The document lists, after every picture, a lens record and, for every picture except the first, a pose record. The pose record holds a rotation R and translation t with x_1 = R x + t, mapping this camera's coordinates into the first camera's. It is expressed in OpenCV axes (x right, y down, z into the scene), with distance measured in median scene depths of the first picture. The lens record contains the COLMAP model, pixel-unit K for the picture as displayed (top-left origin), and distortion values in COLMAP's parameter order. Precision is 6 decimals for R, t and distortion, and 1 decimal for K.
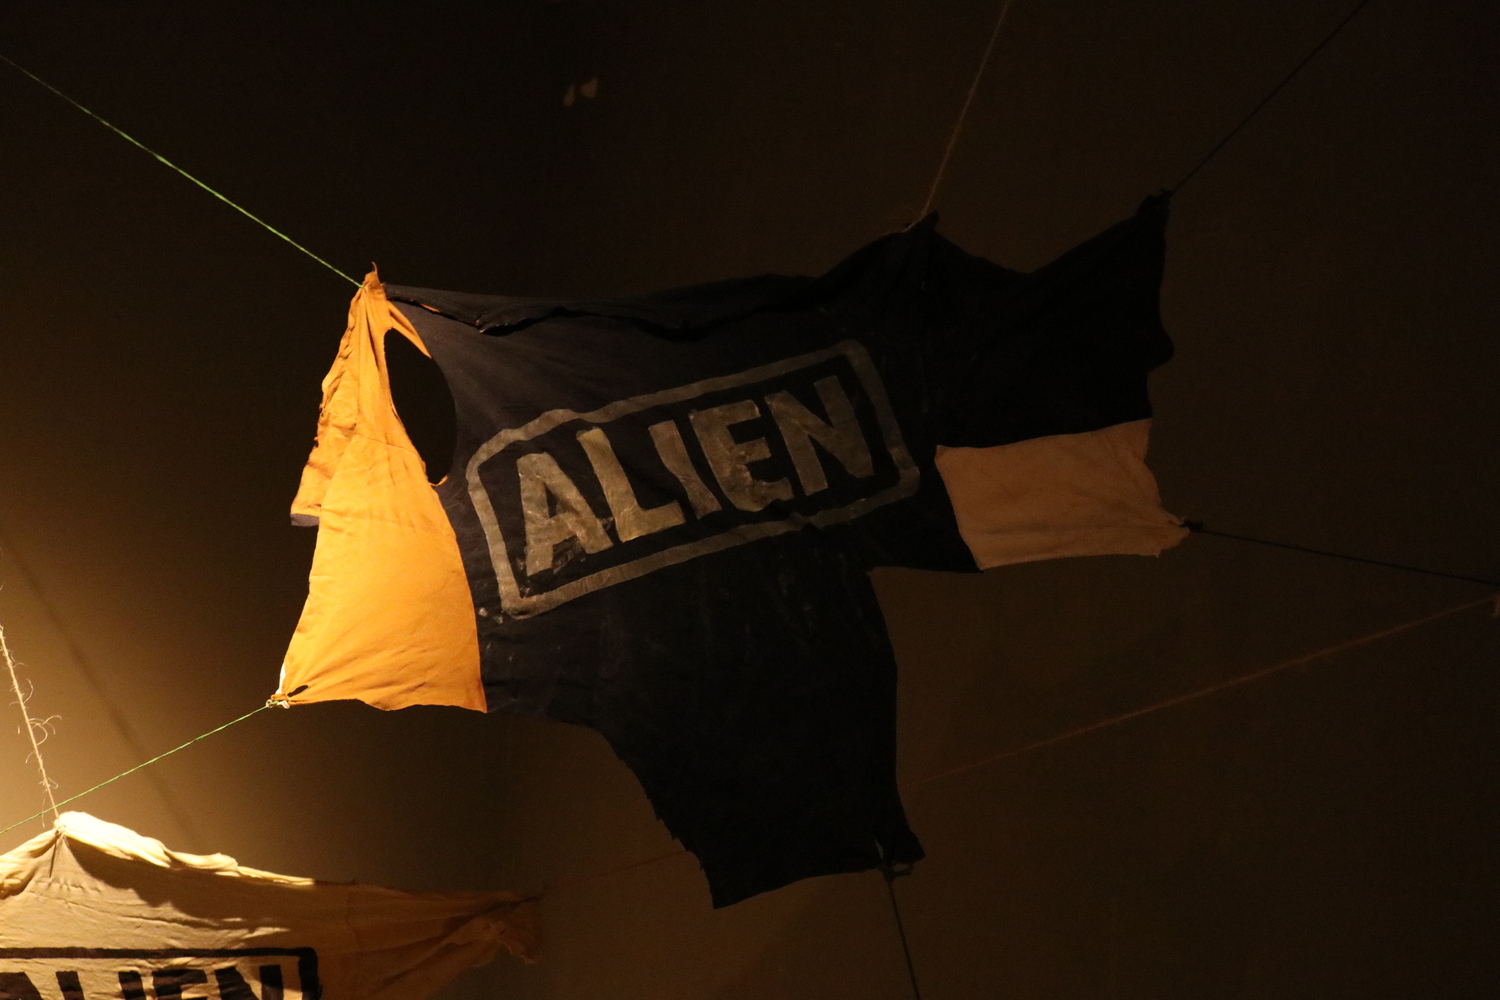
lens RADIAL K [[1558.3, 0, 720.9], [0, 1558.3, 499.4], [0, 0, 1]] dist [-0.134136, 0.153713]
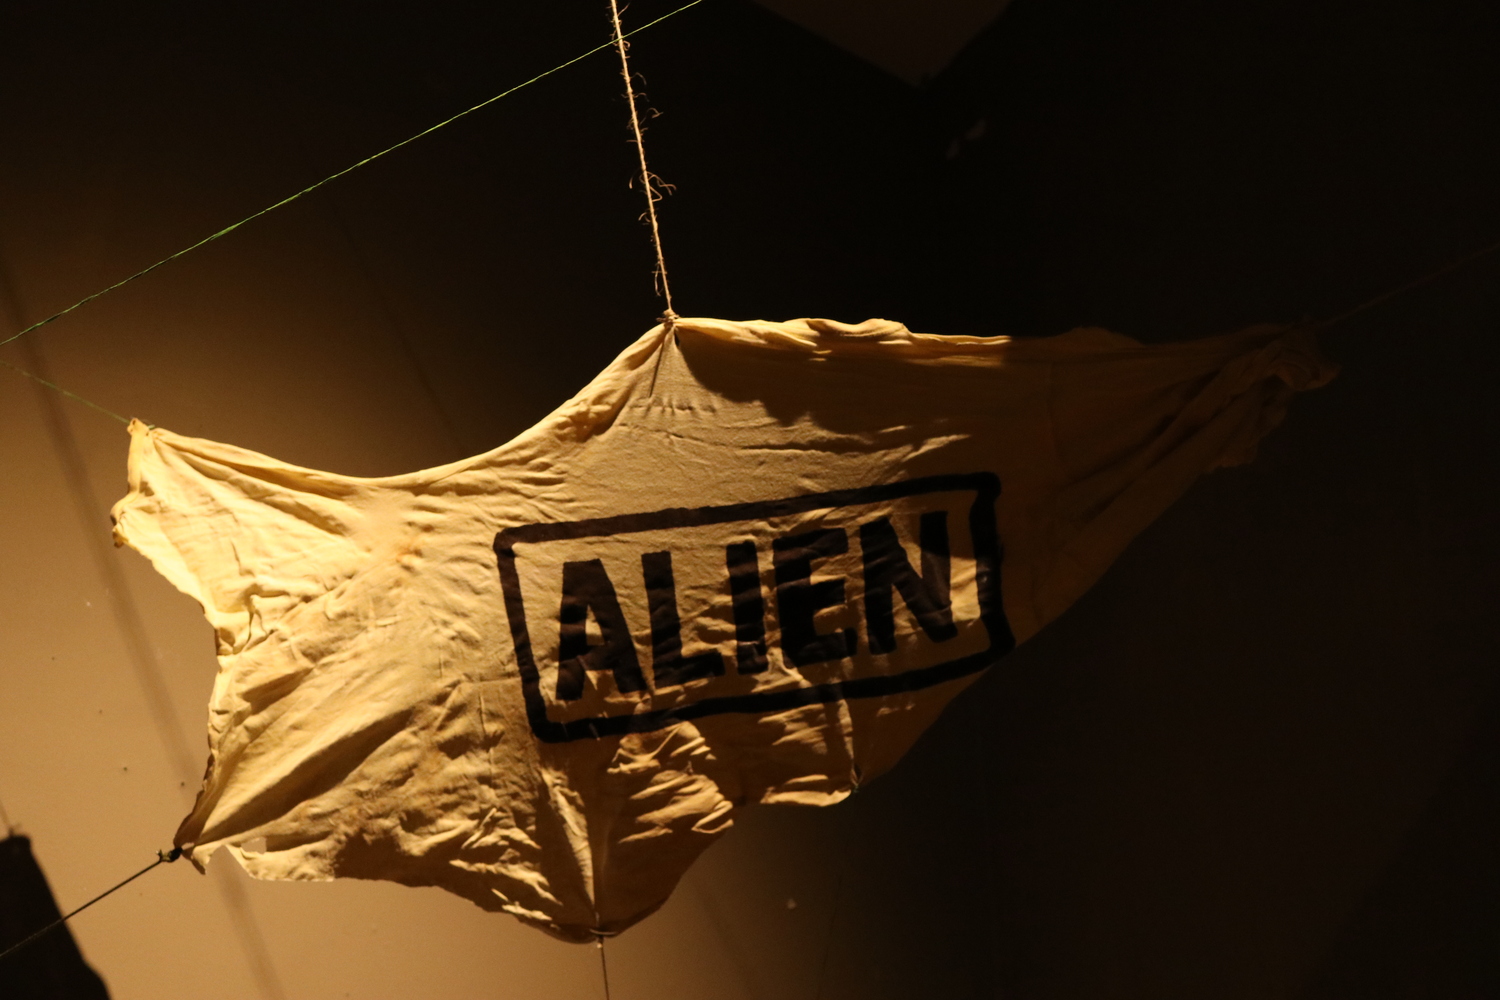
lens RADIAL K [[1558.3, 0, 720.9], [0, 1558.3, 499.4], [0, 0, 1]] dist [-0.134136, 0.153713]
pose [[0.994171, -0.083651, -0.068016, -0.352733], [0.048695, 0.911249, -0.408966, 0.614121], [0.096190, 0.403271, 0.910011, 0.303275]]
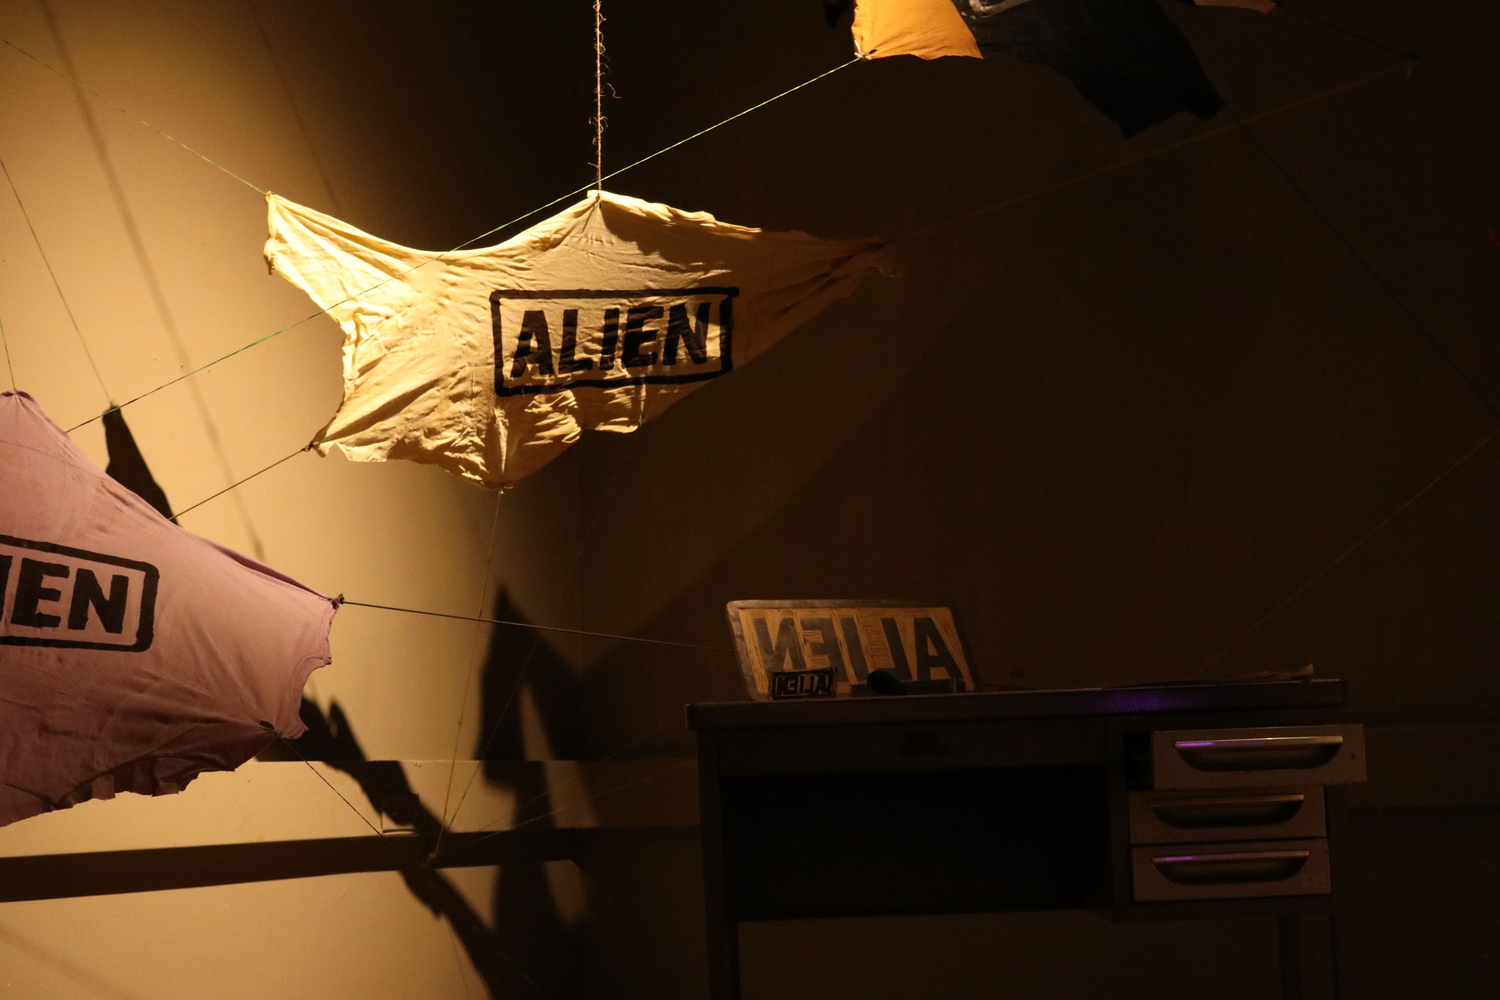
lens RADIAL K [[2252.1, 0, 750.0], [0, 2252.1, 500.0], [0, 0, 1]] dist [-0.032735, -0.002658]
pose [[0.932117, -0.022303, 0.361469, -1.080122], [0.023389, 0.999726, 0.001370, 0.505601], [-0.361400, 0.007177, 0.932383, -1.102401]]
